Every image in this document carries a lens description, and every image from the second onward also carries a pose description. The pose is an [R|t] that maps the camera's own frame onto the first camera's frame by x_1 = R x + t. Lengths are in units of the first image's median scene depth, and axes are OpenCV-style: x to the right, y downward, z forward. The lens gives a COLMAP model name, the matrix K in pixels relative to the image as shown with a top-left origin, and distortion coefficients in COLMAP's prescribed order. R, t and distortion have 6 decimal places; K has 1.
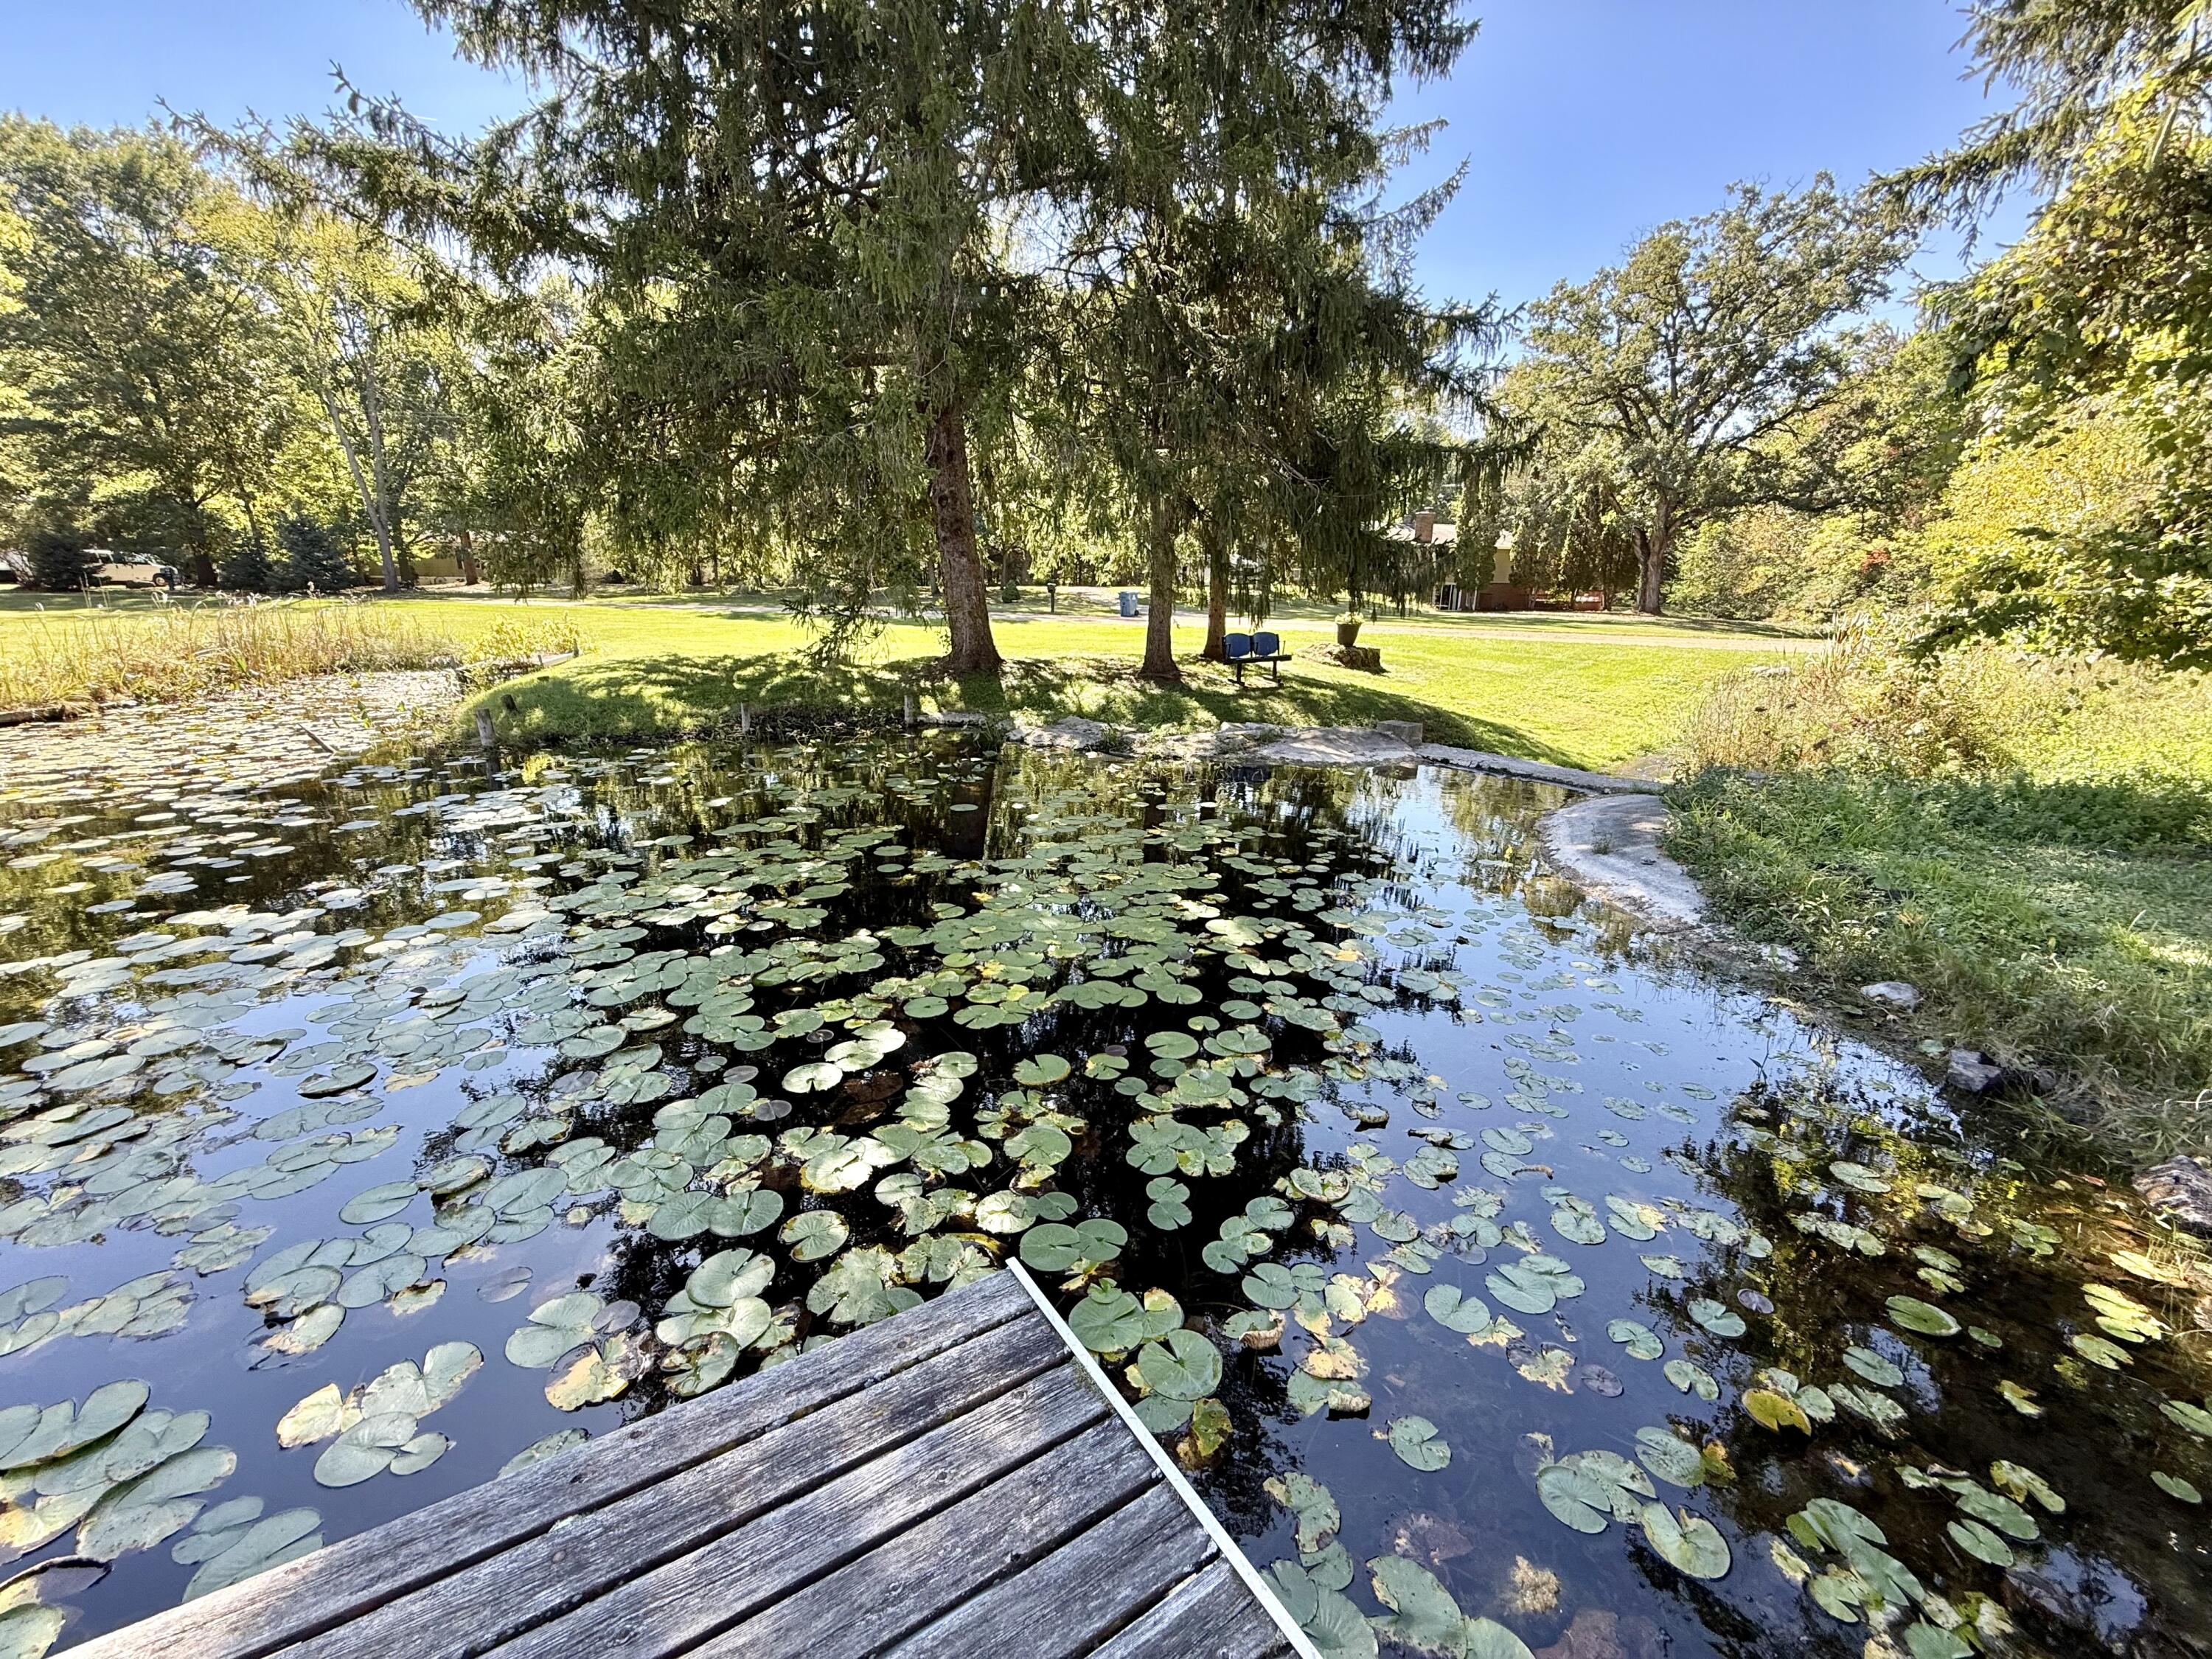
lens RADIAL K [[879.1, 0, 1092.6], [0, 879.1, 836.7], [0, 0, 1]] dist [0.000814, 0.000602]
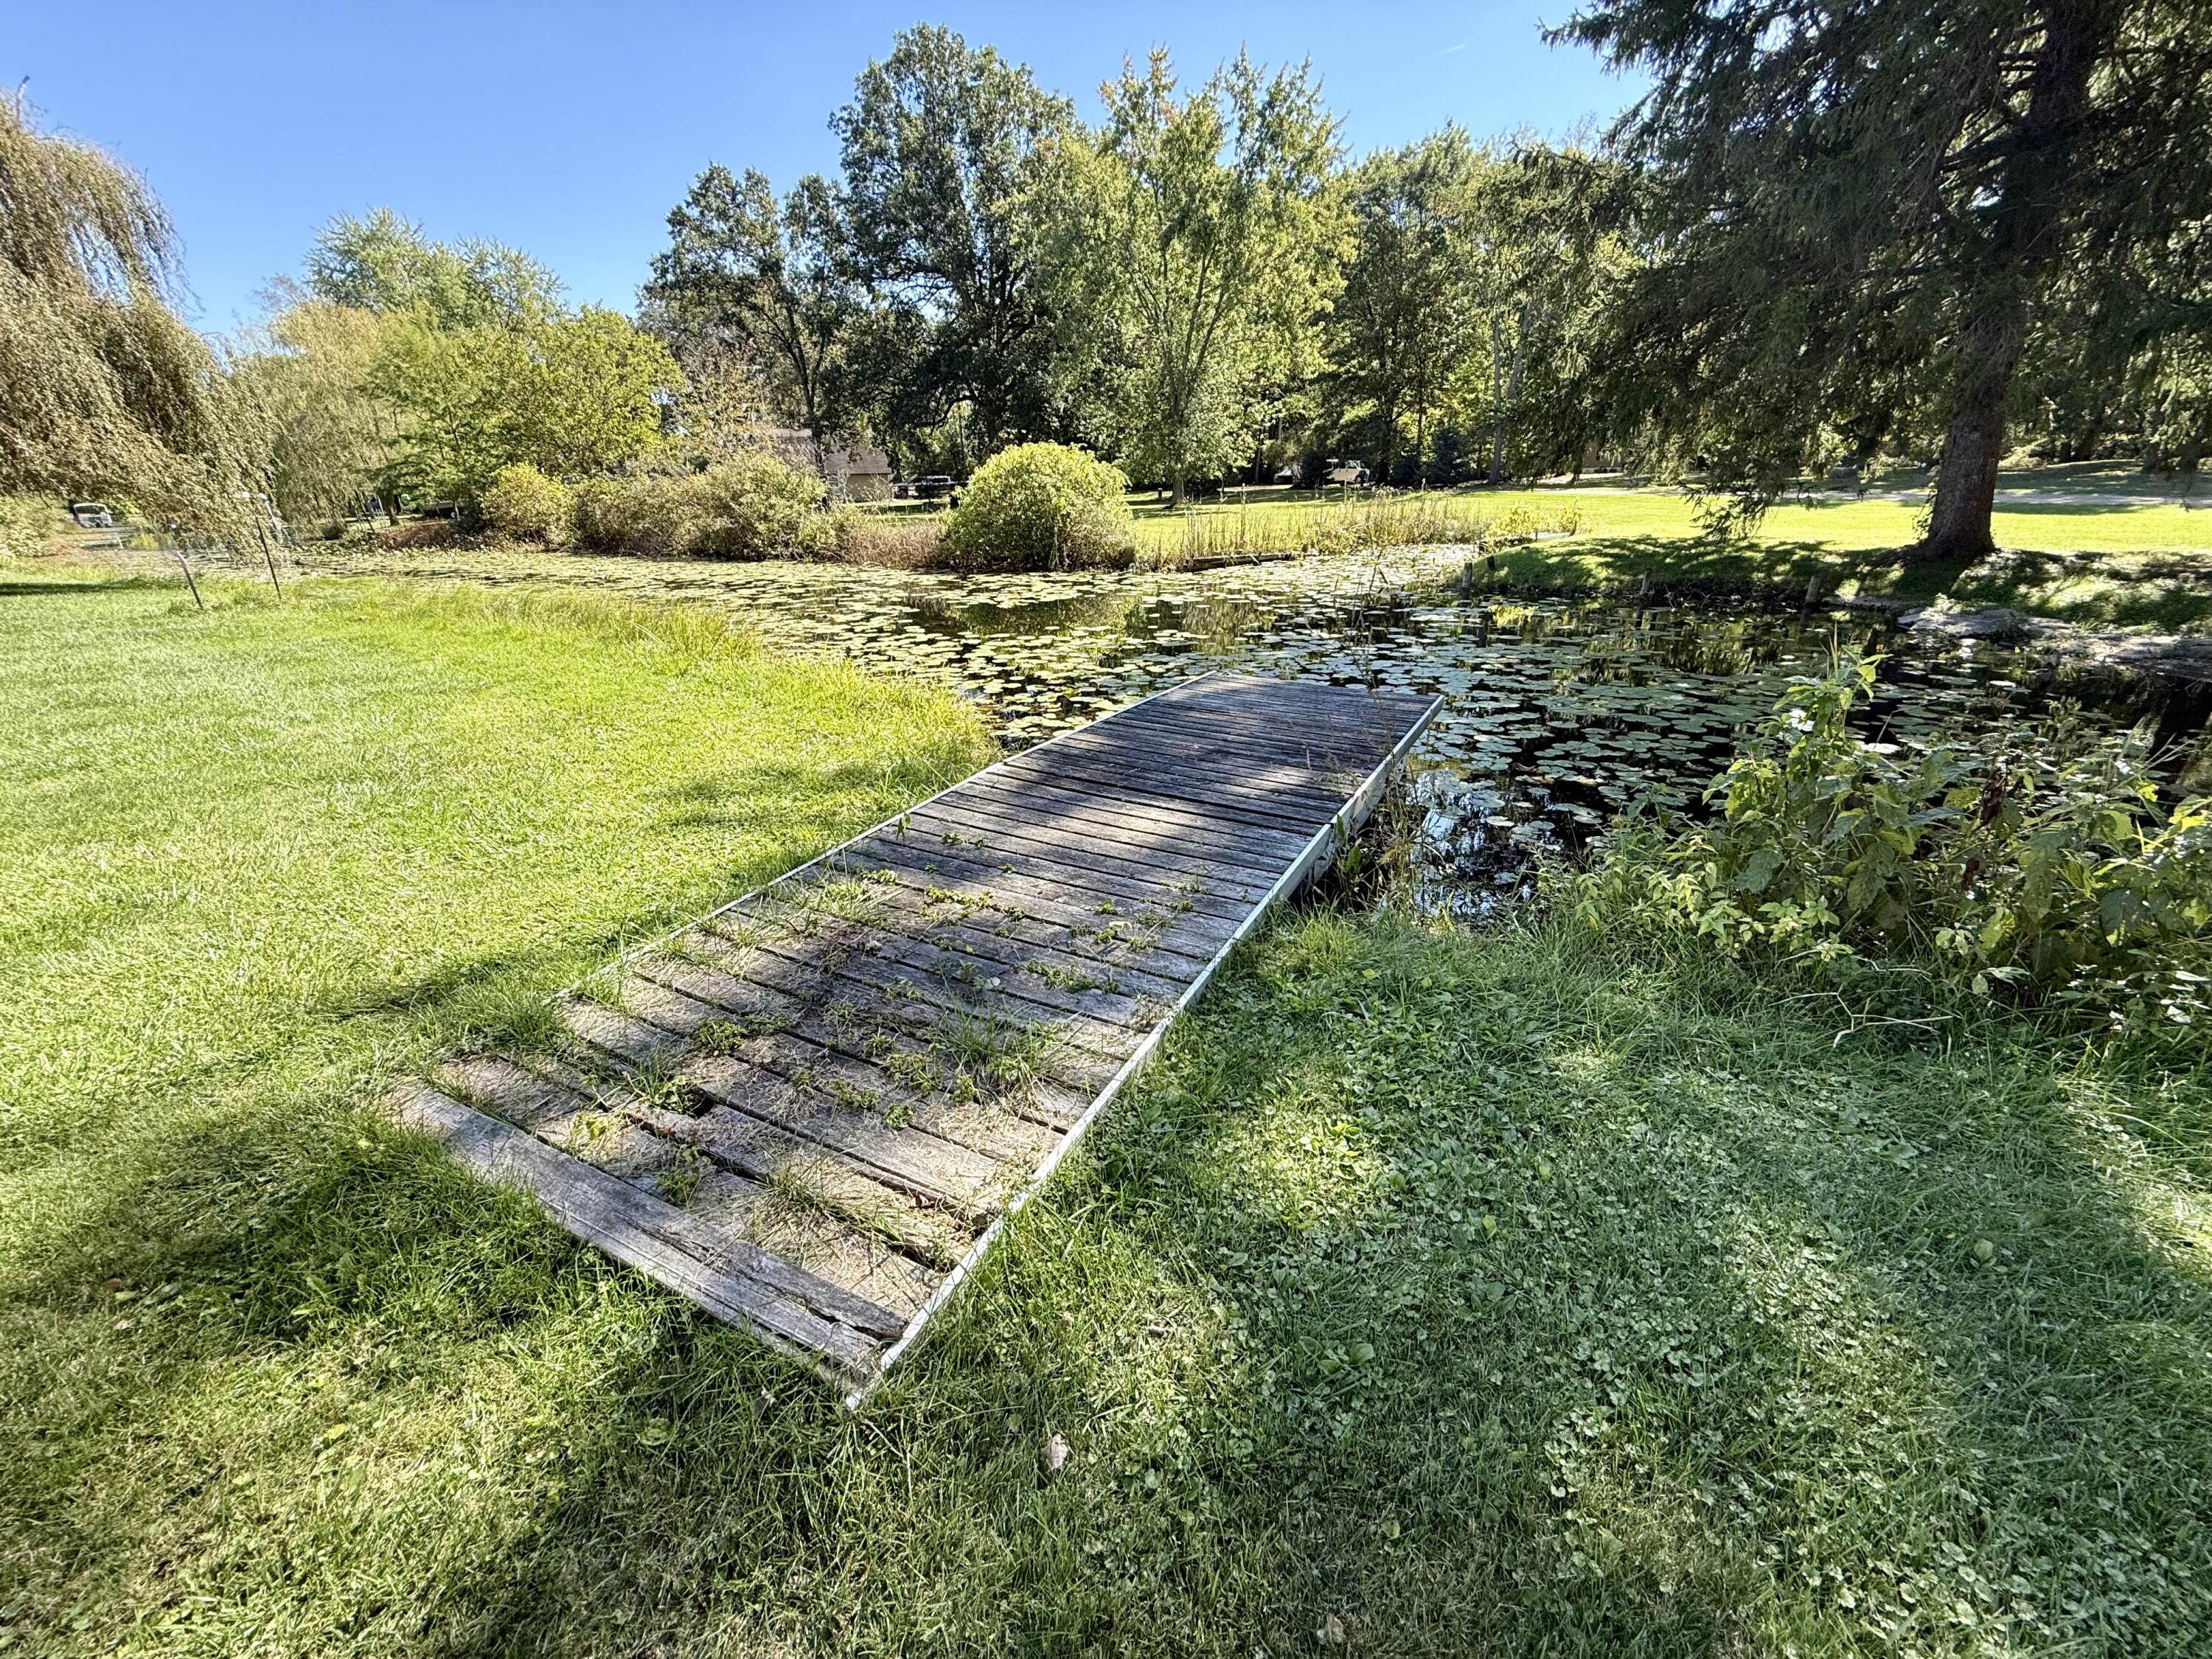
lens RADIAL K [[879.1, 0, 1108.6], [0, 879.1, 835.6], [0, 0, 1]] dist [0.000814, 0.000602]
pose [[0.491980, 0.304680, -0.815552, 0.339725], [-0.210730, 0.950583, 0.228004, 0.077633], [0.844718, 0.059688, 0.531873, -0.278770]]
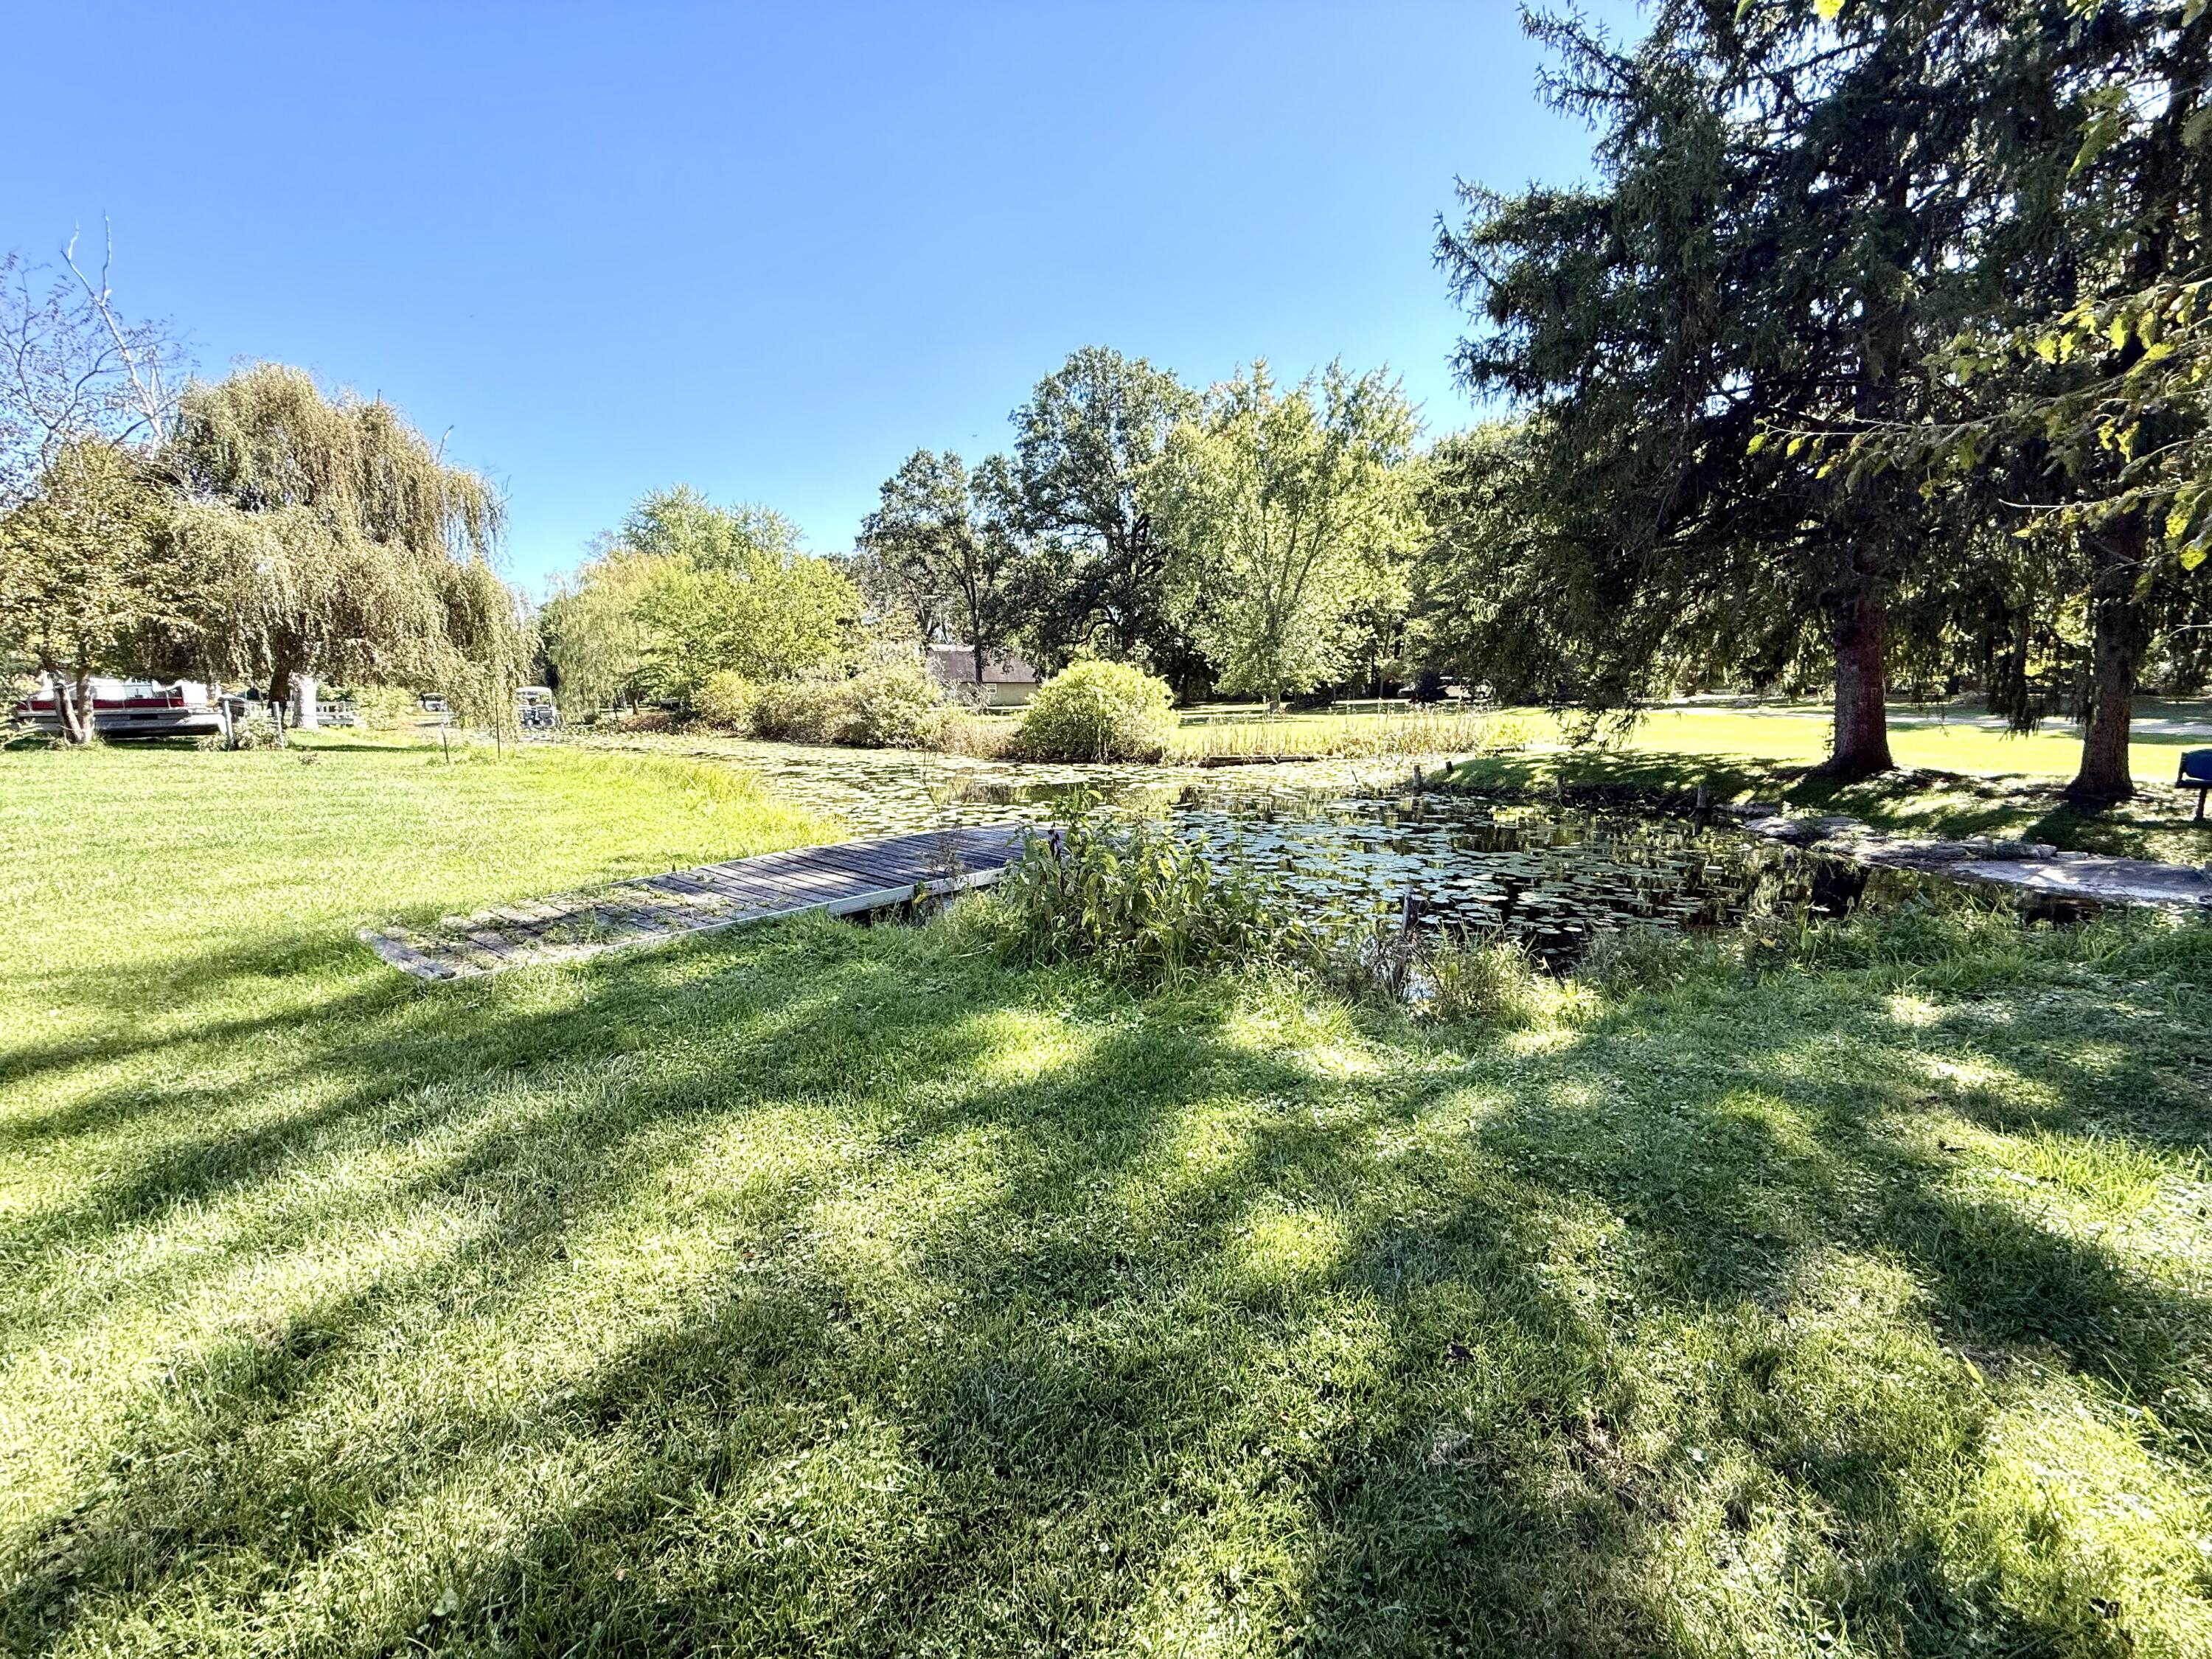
lens RADIAL K [[879.1, 0, 1112.6], [0, 879.1, 842.3], [0, 0, 1]] dist [0.000814, 0.000602]
pose [[0.327332, 0.145659, -0.933615, 0.653651], [-0.251752, 0.965777, 0.062410, 0.040297], [0.910755, 0.214611, 0.352799, -0.124207]]
